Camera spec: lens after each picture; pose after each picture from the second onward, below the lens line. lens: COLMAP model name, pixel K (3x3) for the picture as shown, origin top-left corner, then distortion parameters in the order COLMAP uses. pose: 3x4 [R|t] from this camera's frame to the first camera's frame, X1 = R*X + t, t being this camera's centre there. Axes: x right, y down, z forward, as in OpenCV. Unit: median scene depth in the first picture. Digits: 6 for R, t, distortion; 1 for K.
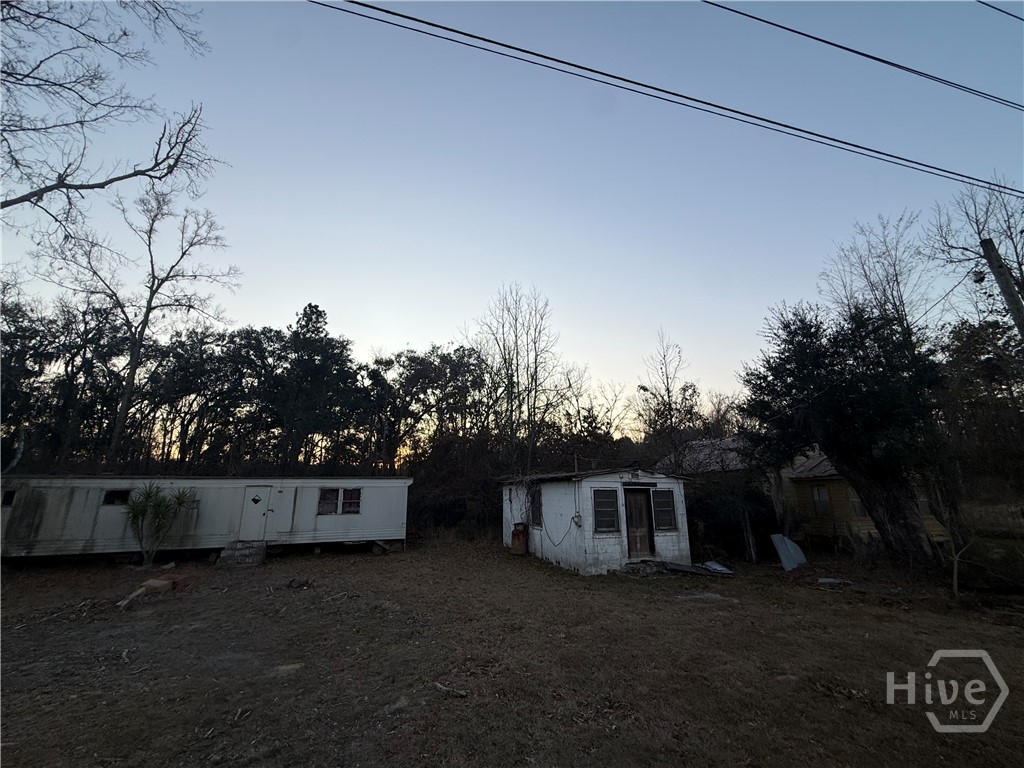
lens RADIAL K [[406.2, 0, 510.6], [0, 406.2, 386.6], [0, 0, 1]] dist [-0.001505, 0.000450]
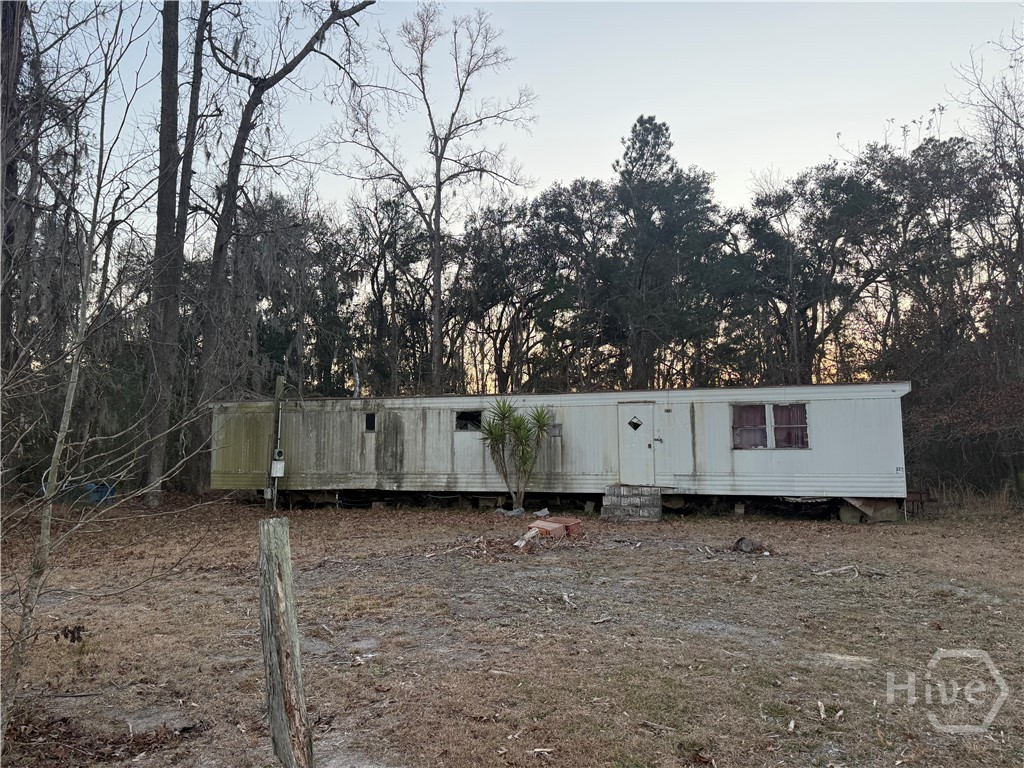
lens RADIAL K [[711.7, 0, 516.0], [0, 711.7, 383.9], [0, 0, 1]] dist [0.084067, -0.100701]
pose [[0.801981, -0.052305, -0.595055, -0.120868], [0.148957, 0.982201, 0.114421, 0.067781], [0.578479, -0.180401, 0.795499, 0.032001]]
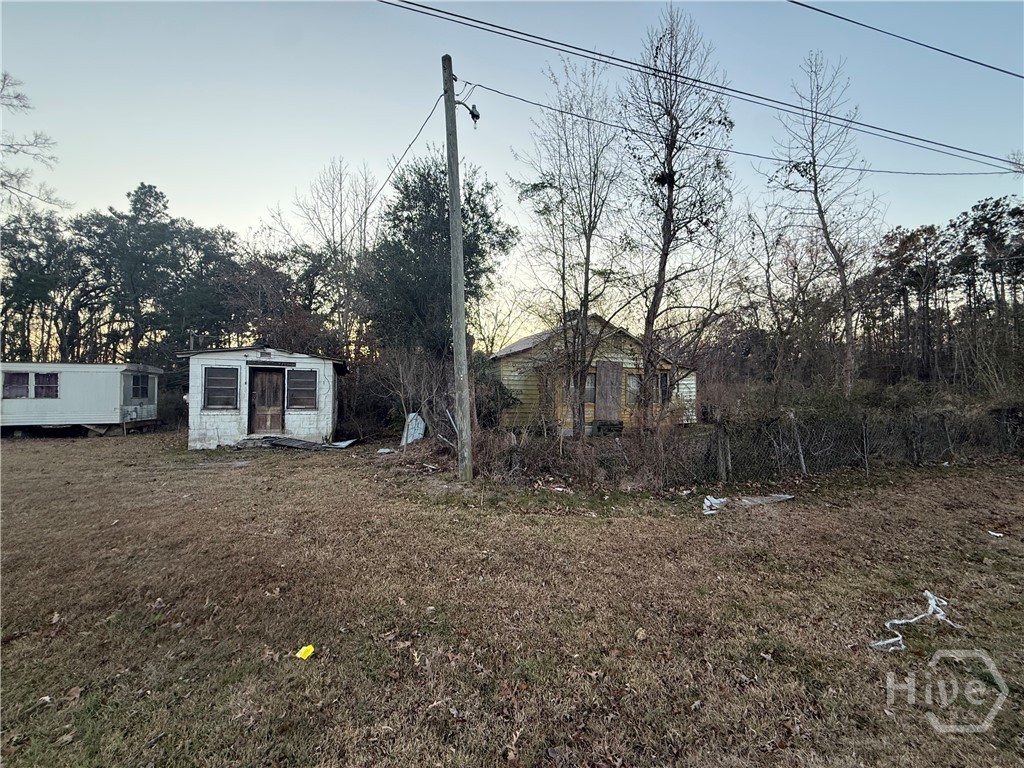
lens RADIAL K [[406.2, 0, 510.8], [0, 406.2, 386.5], [0, 0, 1]] dist [-0.001505, 0.000450]
pose [[0.999254, 0.004270, 0.038394, 0.739557], [-0.012605, 0.975514, 0.219575, 0.064682], [-0.036516, -0.219895, 0.974840, 0.021666]]
